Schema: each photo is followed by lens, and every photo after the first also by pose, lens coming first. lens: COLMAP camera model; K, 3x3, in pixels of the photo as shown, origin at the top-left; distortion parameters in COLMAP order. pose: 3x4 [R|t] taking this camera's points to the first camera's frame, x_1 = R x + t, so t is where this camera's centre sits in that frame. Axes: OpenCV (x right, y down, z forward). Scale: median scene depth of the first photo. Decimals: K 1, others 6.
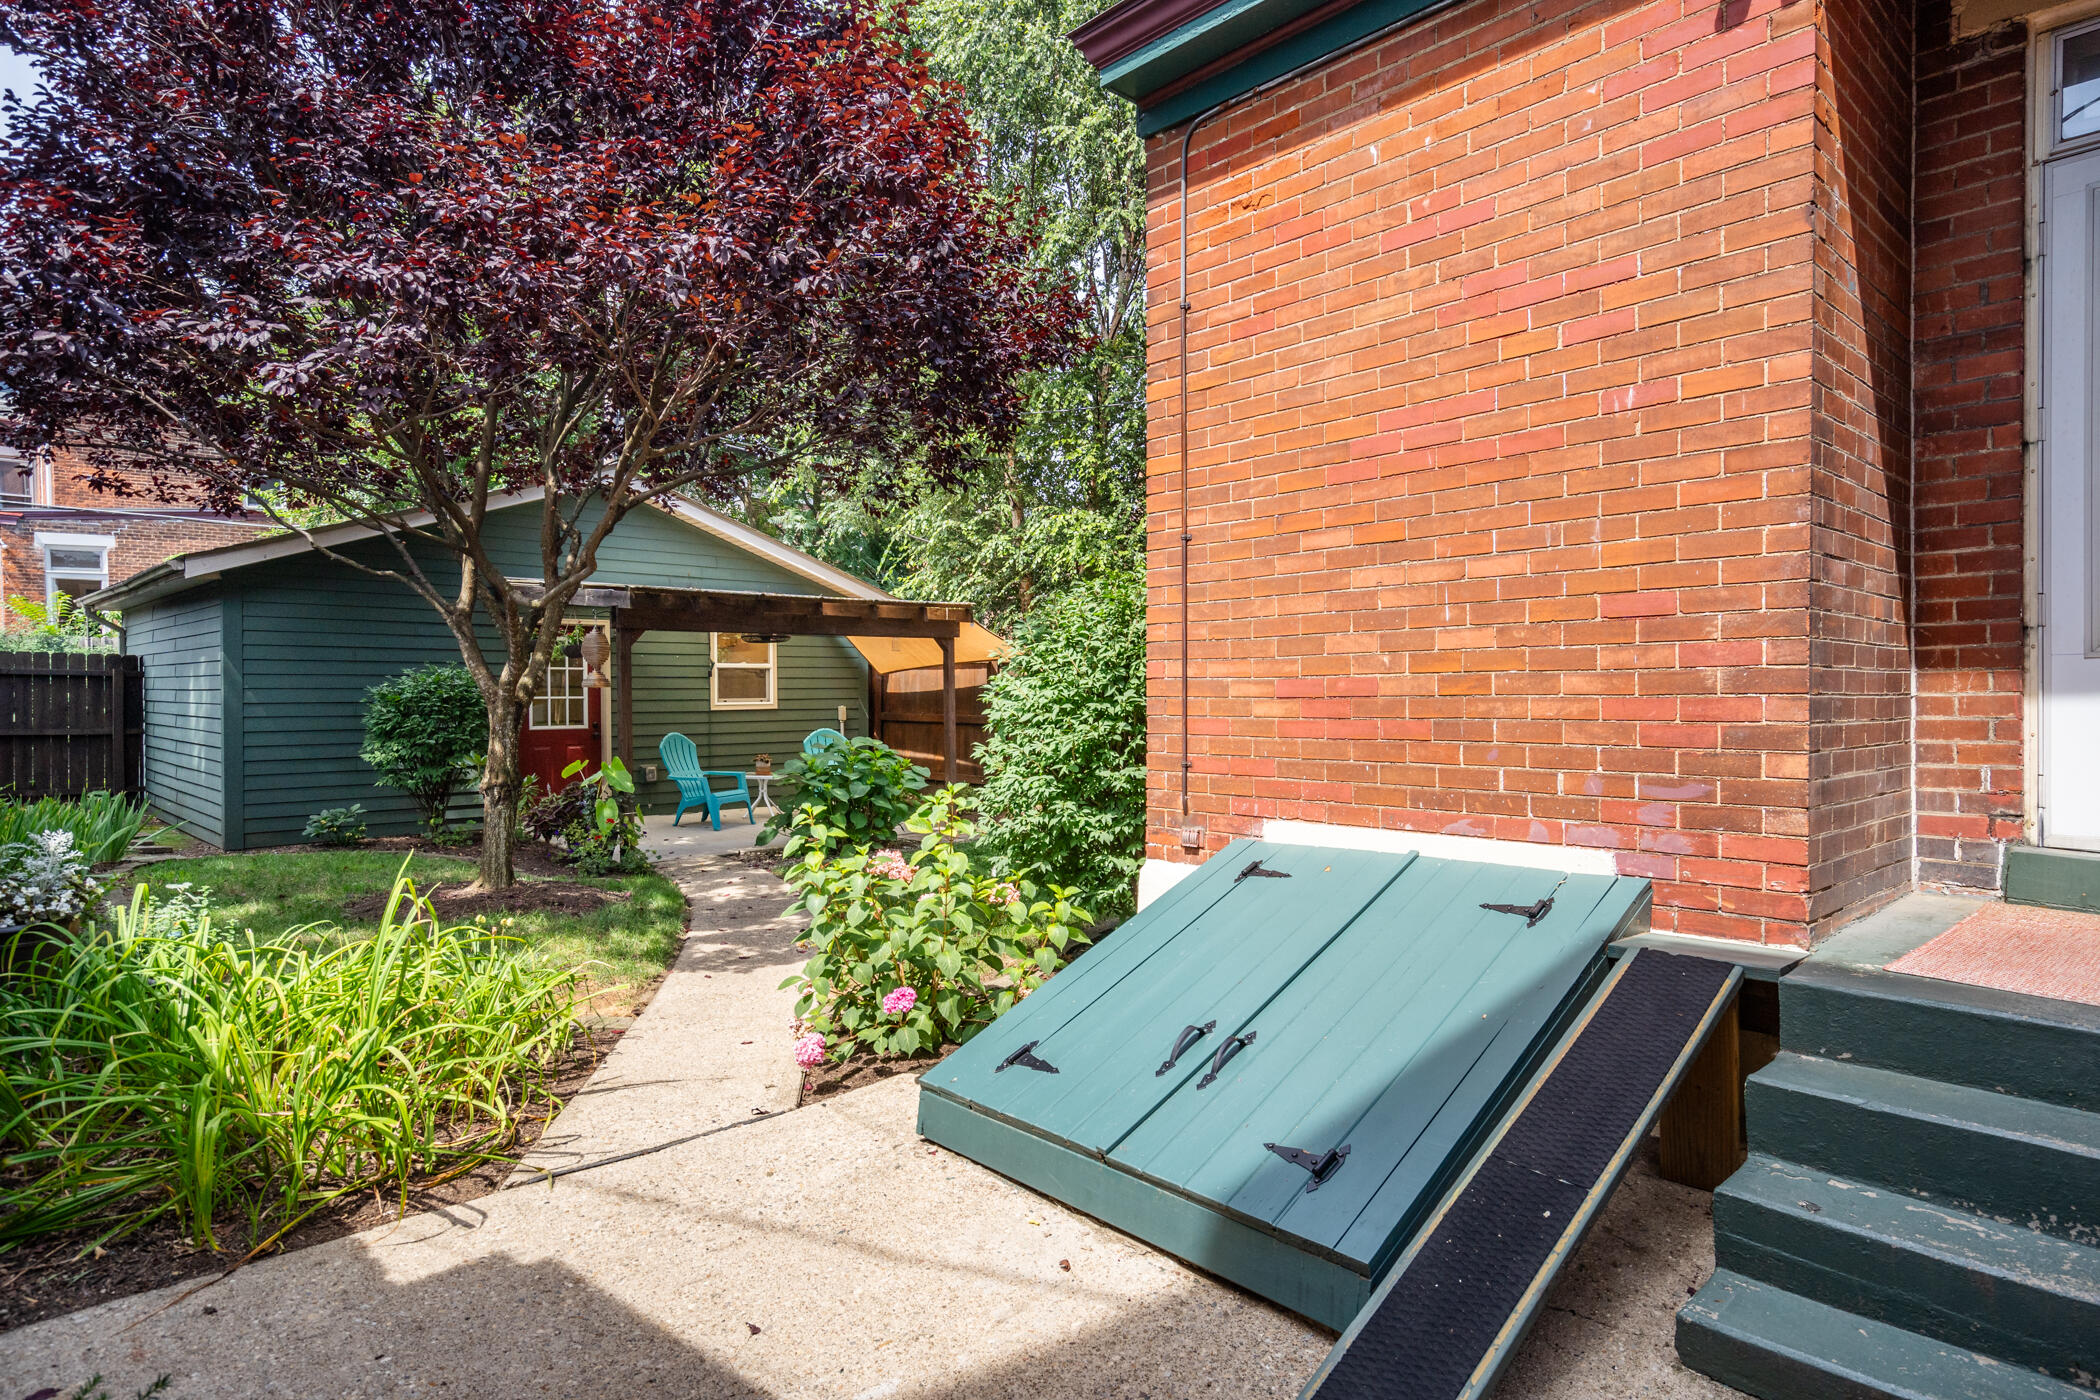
lens RADIAL K [[1199.2, 0, 1050.0], [0, 1199.2, 700.0], [0, 0, 1]] dist [0.003268, -0.001644]
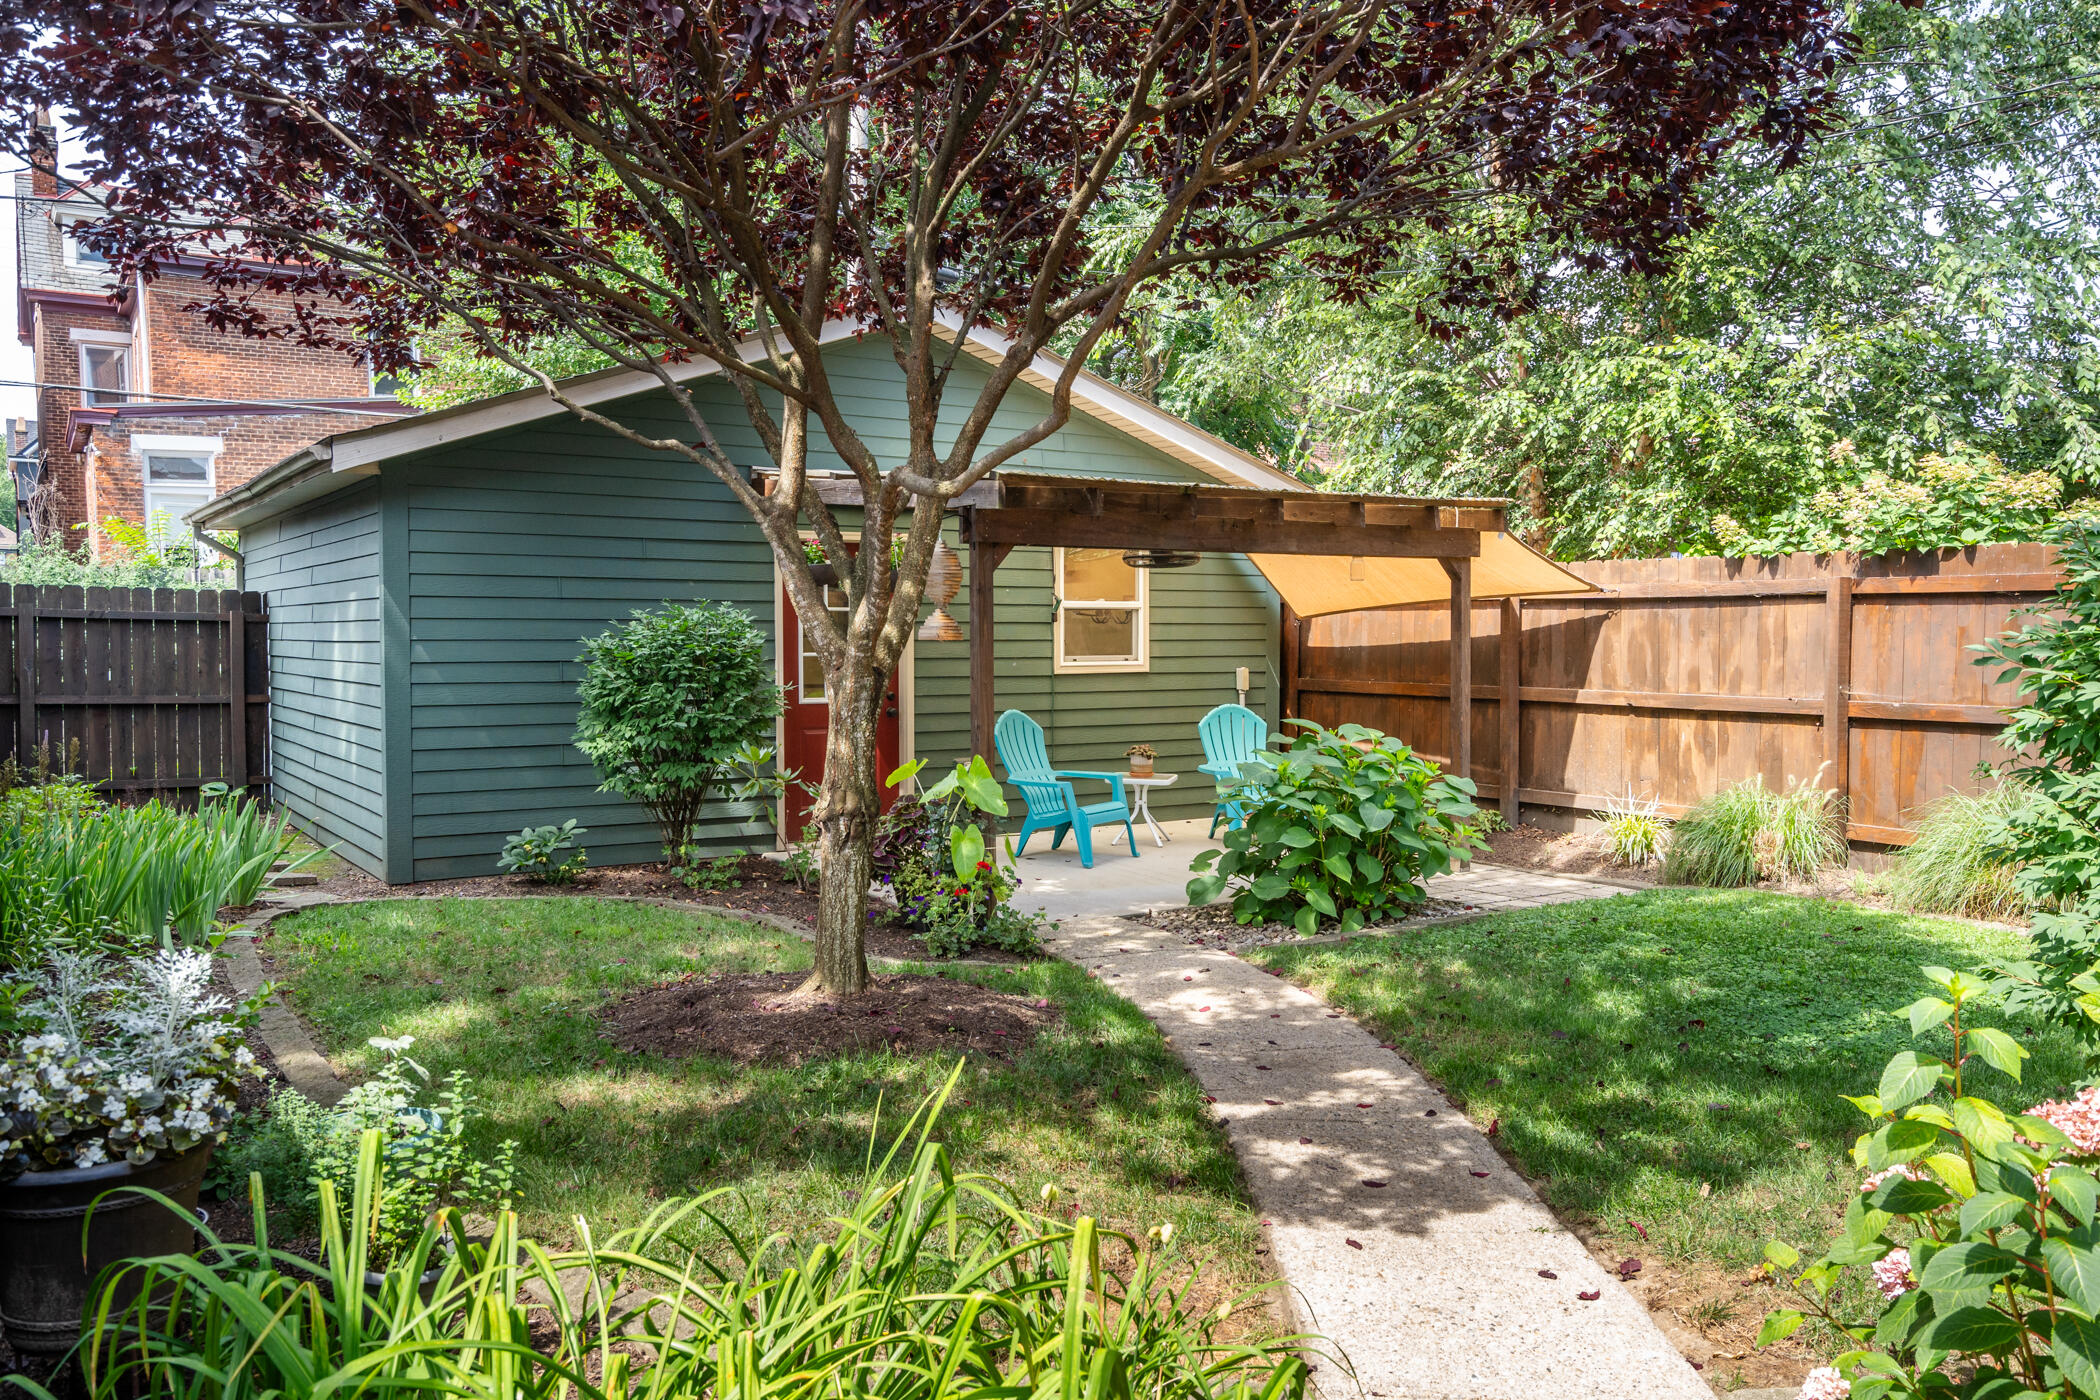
lens RADIAL K [[1624.4, 0, 1050.0], [0, 1624.4, 700.0], [0, 0, 1]] dist [-0.009787, 0.008460]
pose [[0.982443, 0.009284, -0.186331, -0.159581], [-0.003706, 0.999535, 0.030263, -0.005003], [0.186525, -0.029041, 0.982021, 0.188101]]
